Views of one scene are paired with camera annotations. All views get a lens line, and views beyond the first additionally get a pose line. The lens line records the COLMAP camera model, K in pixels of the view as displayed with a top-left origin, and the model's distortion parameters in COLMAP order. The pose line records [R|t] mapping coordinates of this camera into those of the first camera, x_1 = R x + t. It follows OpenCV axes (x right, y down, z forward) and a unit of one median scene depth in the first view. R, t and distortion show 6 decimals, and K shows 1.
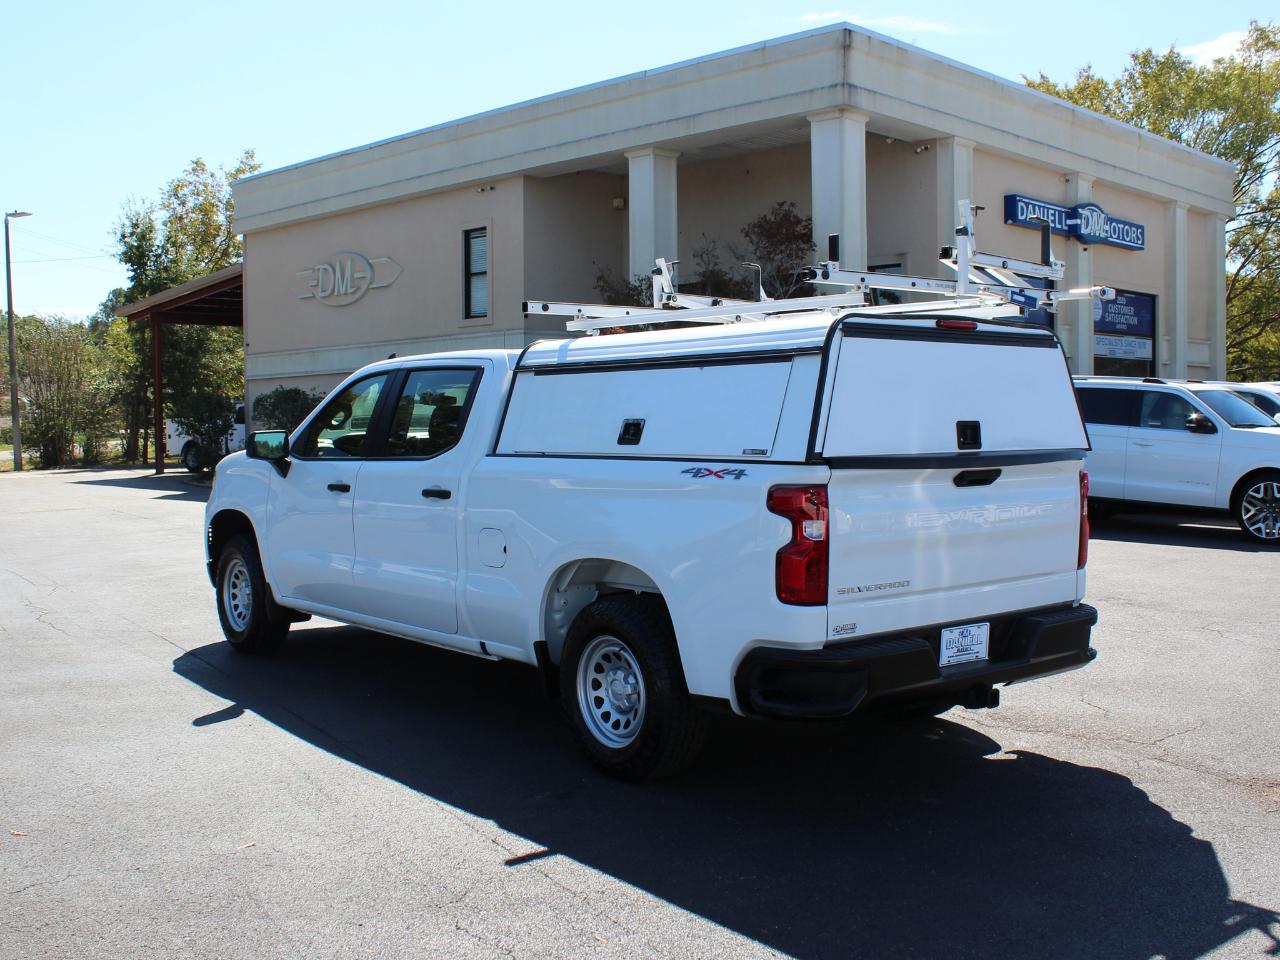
lens RADIAL K [[1427.2, 0, 693.2], [0, 1427.2, 487.2], [0, 0, 1]] dist [-0.125014, 0.000000]
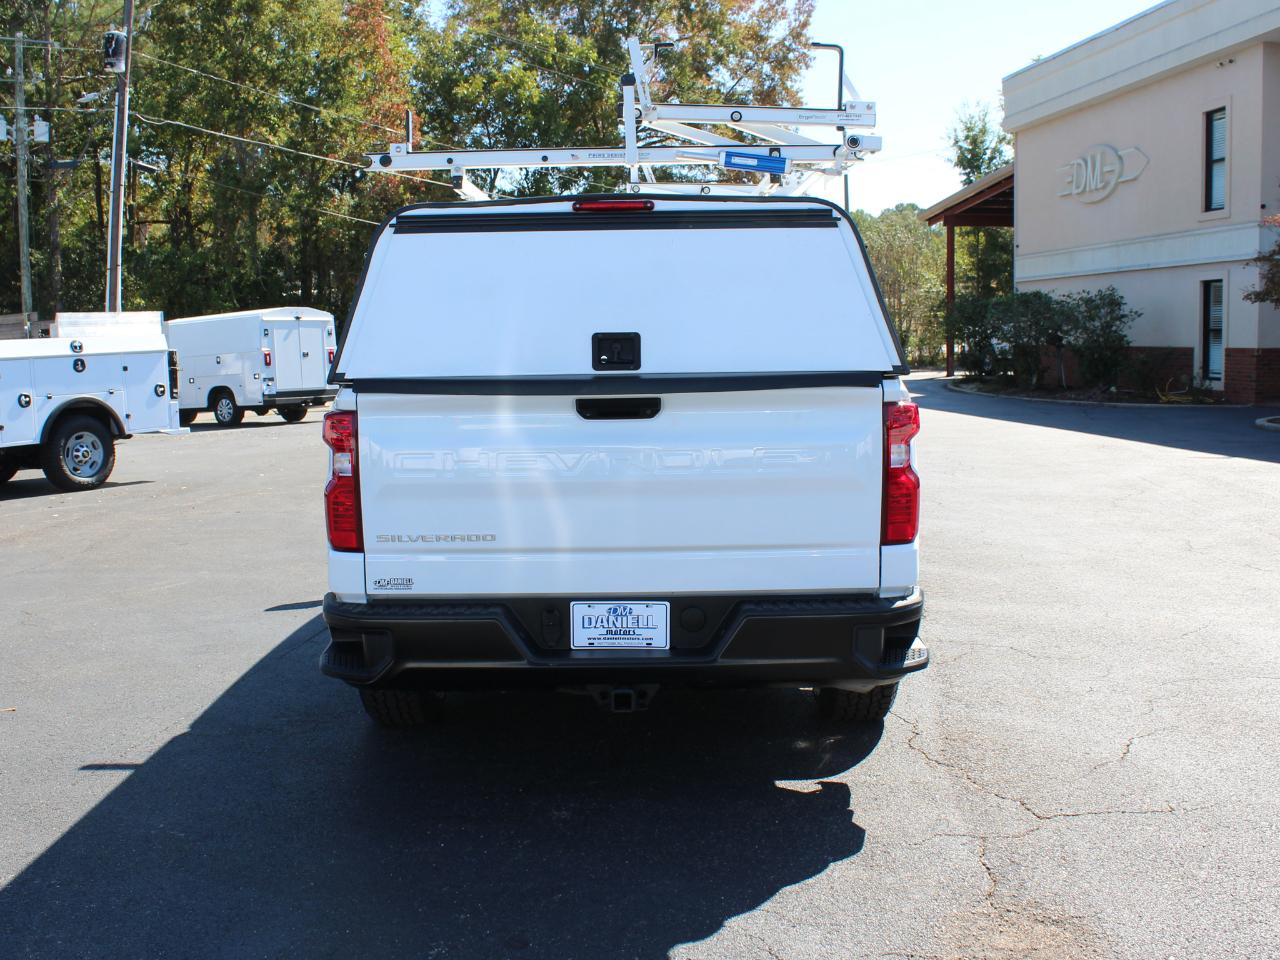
lens RADIAL K [[1427.2, 0, 635.9], [0, 1427.2, 502.2], [0, 0, 1]] dist [-0.125014, 0.000000]
pose [[0.747383, 0.077648, -0.659840, 0.560643], [-0.024719, 0.995709, 0.089173, -0.019750], [0.663933, -0.050336, 0.746096, 0.346488]]
